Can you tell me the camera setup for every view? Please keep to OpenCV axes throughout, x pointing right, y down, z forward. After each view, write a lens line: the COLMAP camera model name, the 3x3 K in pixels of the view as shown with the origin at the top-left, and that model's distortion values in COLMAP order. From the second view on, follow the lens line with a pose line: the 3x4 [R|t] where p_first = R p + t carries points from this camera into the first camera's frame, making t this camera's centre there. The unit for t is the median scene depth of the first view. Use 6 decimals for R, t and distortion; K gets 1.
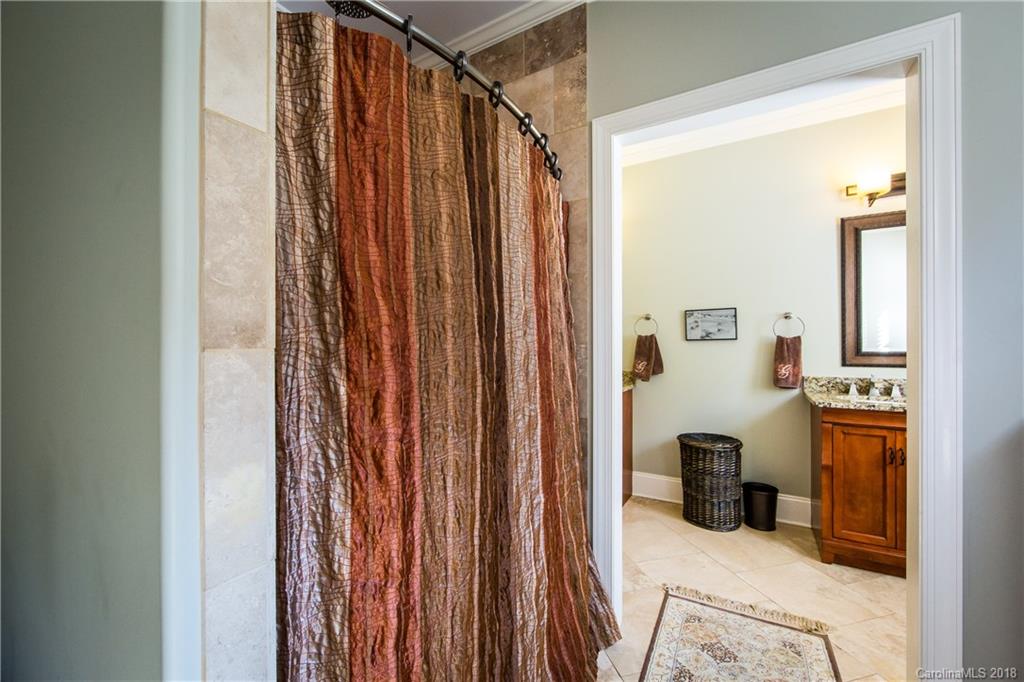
lens RADIAL K [[408.5, 0, 520.5], [0, 408.5, 335.5], [0, 0, 1]] dist [-0.003950, 0.001471]
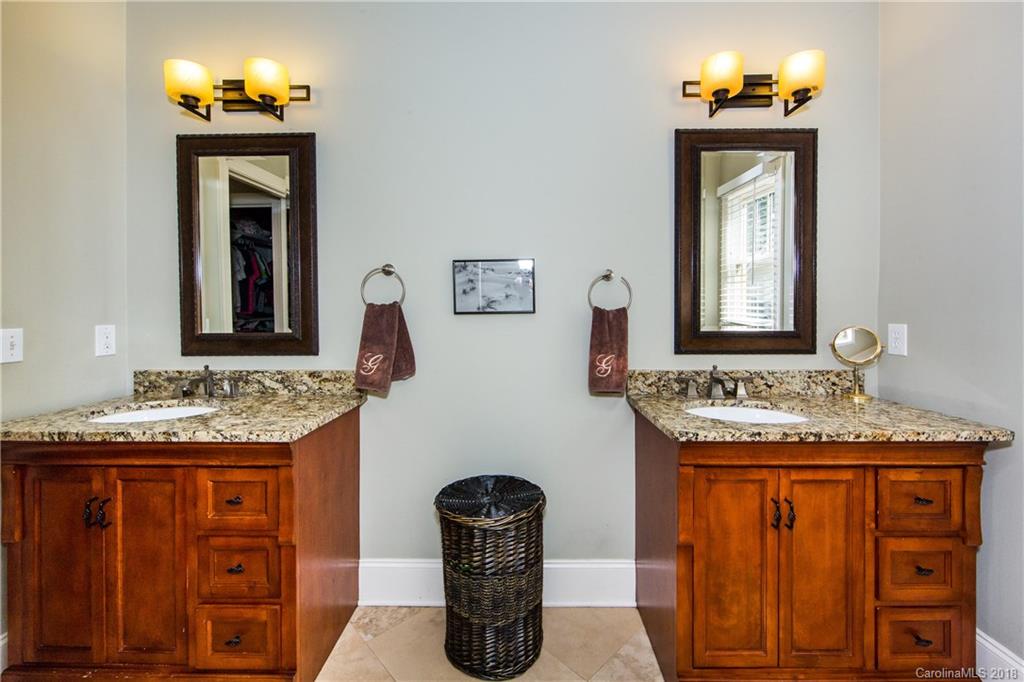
lens RADIAL K [[408.5, 0, 523.2], [0, 408.5, 302.3], [0, 0, 1]] dist [-0.003950, 0.001471]
pose [[0.862057, 0.005500, 0.506781, 0.239622], [-0.009286, 0.999945, 0.004945, -0.008686], [-0.506726, -0.008969, 0.862061, 0.552621]]
